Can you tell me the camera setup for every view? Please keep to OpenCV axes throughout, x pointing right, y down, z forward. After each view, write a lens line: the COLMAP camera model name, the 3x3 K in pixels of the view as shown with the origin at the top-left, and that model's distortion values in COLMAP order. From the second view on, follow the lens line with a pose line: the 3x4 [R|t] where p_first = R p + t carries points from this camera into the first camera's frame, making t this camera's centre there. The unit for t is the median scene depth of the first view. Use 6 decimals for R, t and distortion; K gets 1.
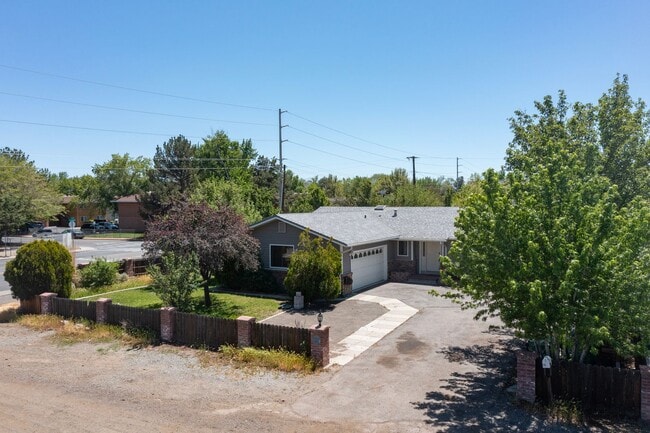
lens RADIAL K [[516.9, 0, 325.0], [0, 516.9, 216.5], [0, 0, 1]] dist [-0.003601, -0.001209]
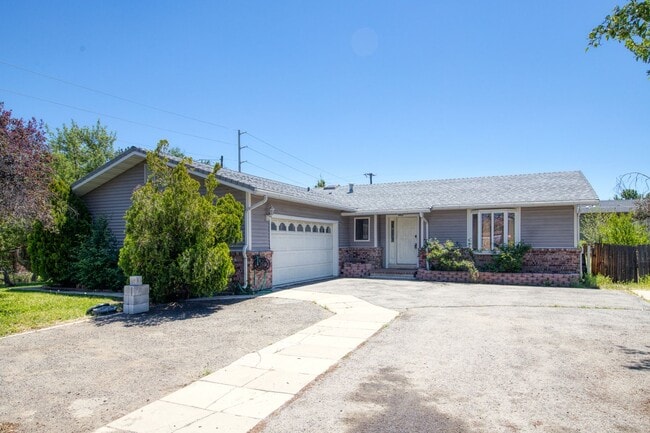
lens RADIAL K [[418.5, 0, 337.9], [0, 418.5, 227.6], [0, 0, 1]] dist [0.004621, 0.000325]
pose [[0.995237, 0.008914, 0.097081, 0.079892], [-0.002043, 0.997500, -0.070639, 0.116237], [-0.097468, 0.070104, 0.992767, 0.553973]]
